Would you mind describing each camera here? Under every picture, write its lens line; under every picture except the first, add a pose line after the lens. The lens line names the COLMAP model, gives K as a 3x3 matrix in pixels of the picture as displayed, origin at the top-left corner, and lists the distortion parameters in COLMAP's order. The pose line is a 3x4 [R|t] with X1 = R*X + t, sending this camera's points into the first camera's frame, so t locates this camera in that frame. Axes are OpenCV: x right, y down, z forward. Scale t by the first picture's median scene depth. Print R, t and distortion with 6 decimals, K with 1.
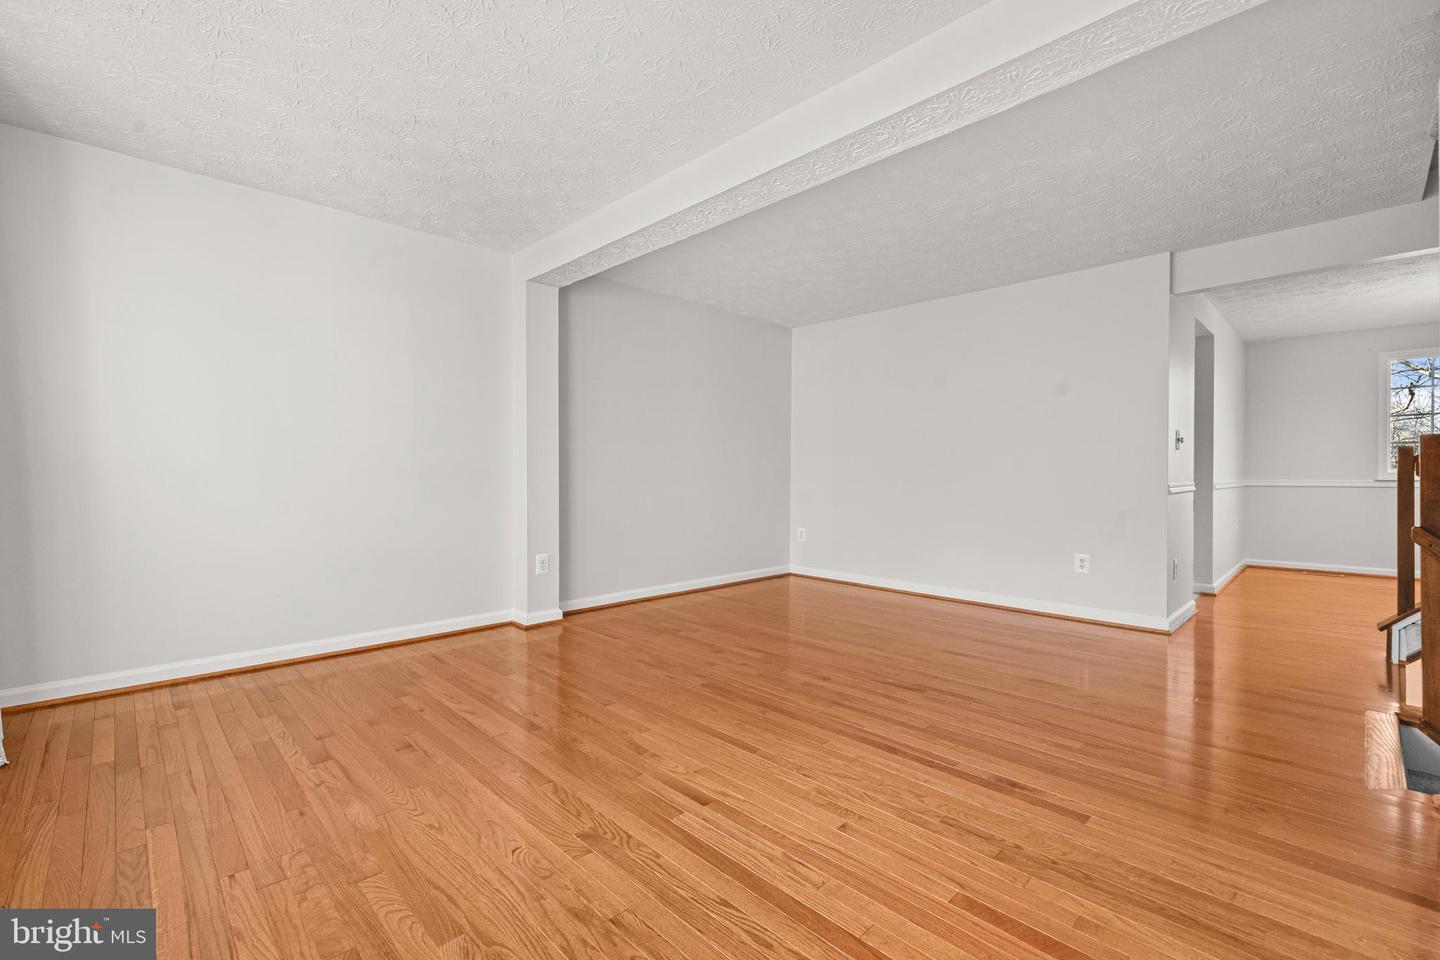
lens RADIAL K [[621.0, 0, 695.5], [0, 621.0, 476.7], [0, 0, 1]] dist [-0.006135, 0.001285]
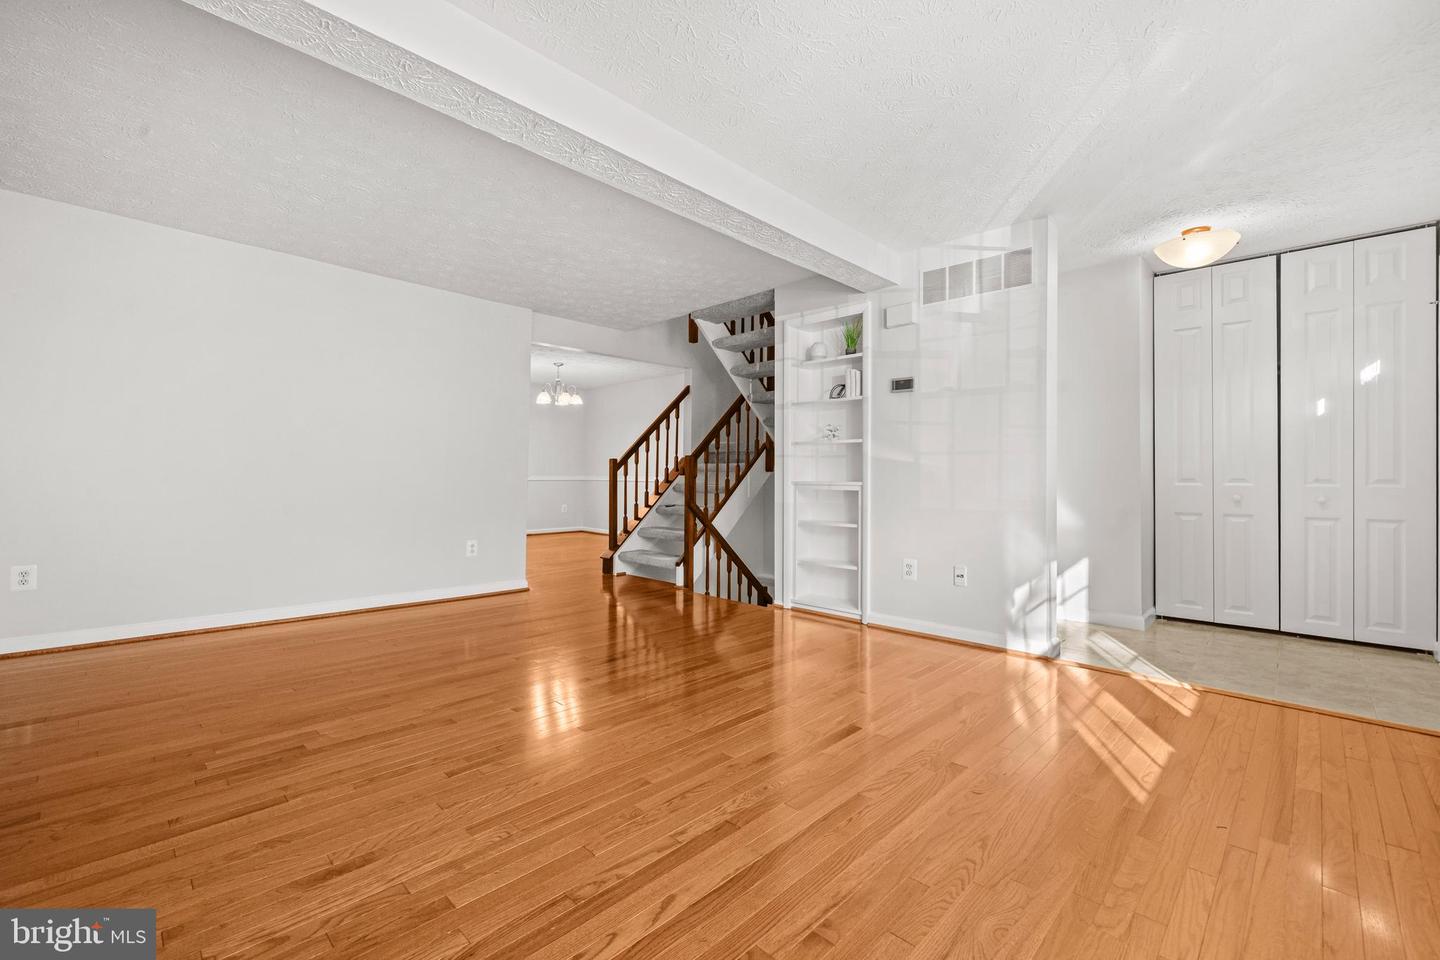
lens RADIAL K [[621.0, 0, 692.7], [0, 621.0, 471.2], [0, 0, 1]] dist [-0.006135, 0.001285]
pose [[-0.030182, 0.003595, 0.999538, -0.984274], [-0.007426, 0.999965, -0.003821, -0.010024], [-0.999517, -0.007538, -0.030154, 1.059412]]
